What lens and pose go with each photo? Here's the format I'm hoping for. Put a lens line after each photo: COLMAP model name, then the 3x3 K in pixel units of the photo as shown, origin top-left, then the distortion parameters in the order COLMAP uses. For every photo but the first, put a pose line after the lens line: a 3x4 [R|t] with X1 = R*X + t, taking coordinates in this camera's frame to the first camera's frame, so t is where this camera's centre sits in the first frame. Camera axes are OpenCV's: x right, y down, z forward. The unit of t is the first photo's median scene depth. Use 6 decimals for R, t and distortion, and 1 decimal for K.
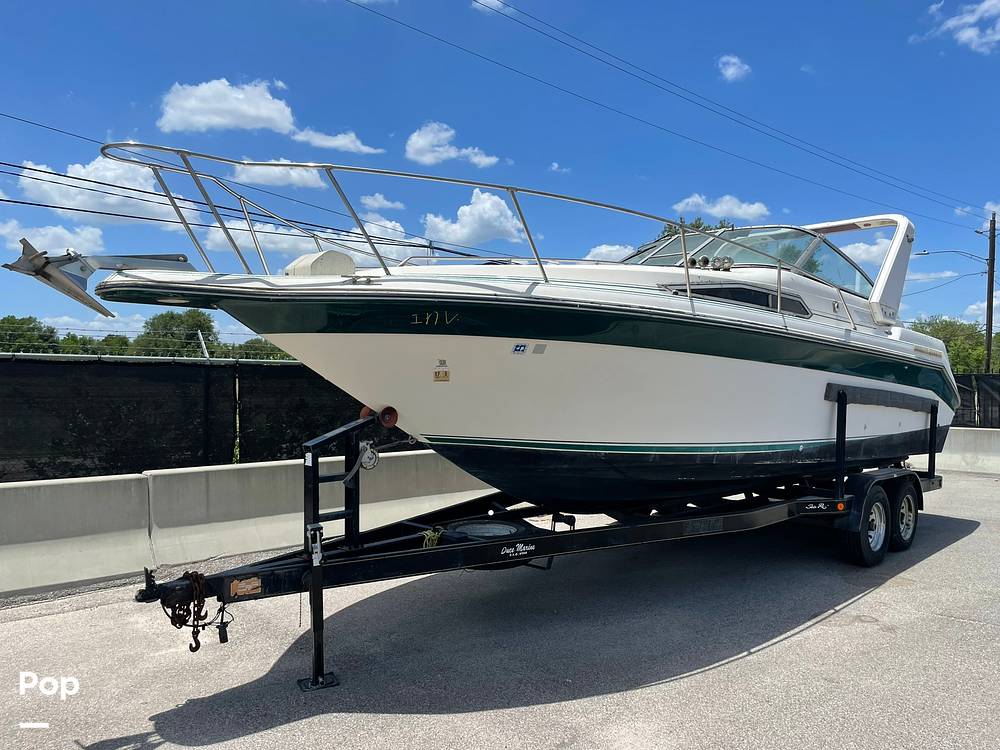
lens RADIAL K [[795.6, 0, 500.0], [0, 795.6, 375.0], [0, 0, 1]] dist [0.118147, -0.190013]
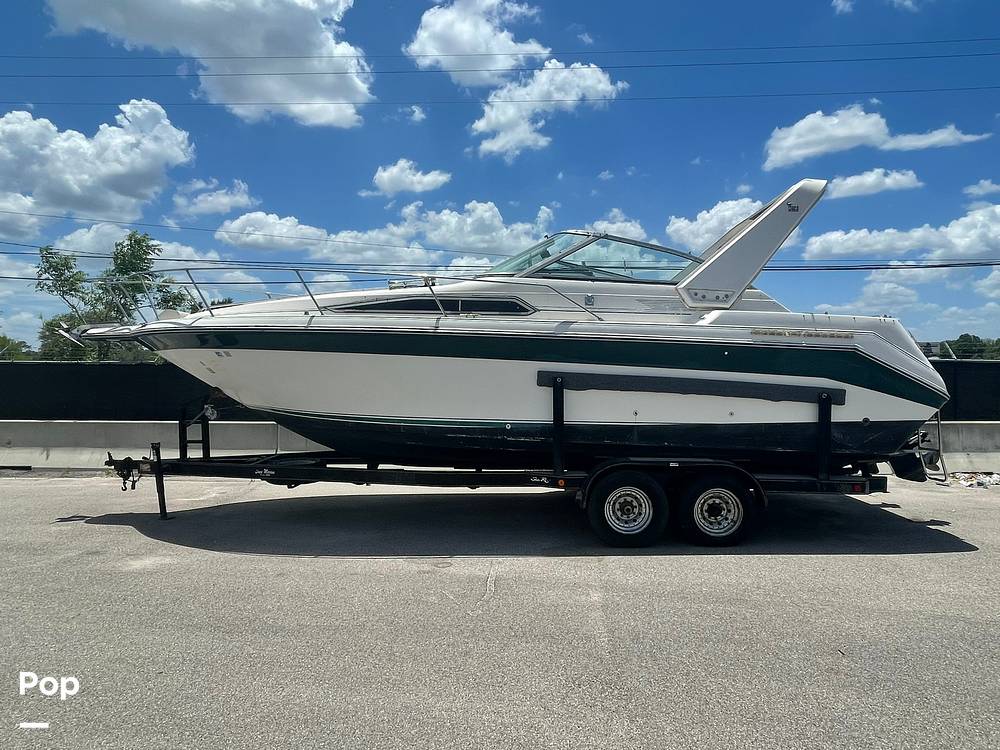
lens RADIAL K [[667.0, 0, 500.0], [0, 667.0, 375.0], [0, 0, 1]] dist [0.043717, -0.088350]
pose [[0.642207, -0.007862, -0.766491, 0.102393], [0.014675, 0.999890, 0.002039, 0.001240], [0.766391, -0.012558, 0.642252, 0.033989]]
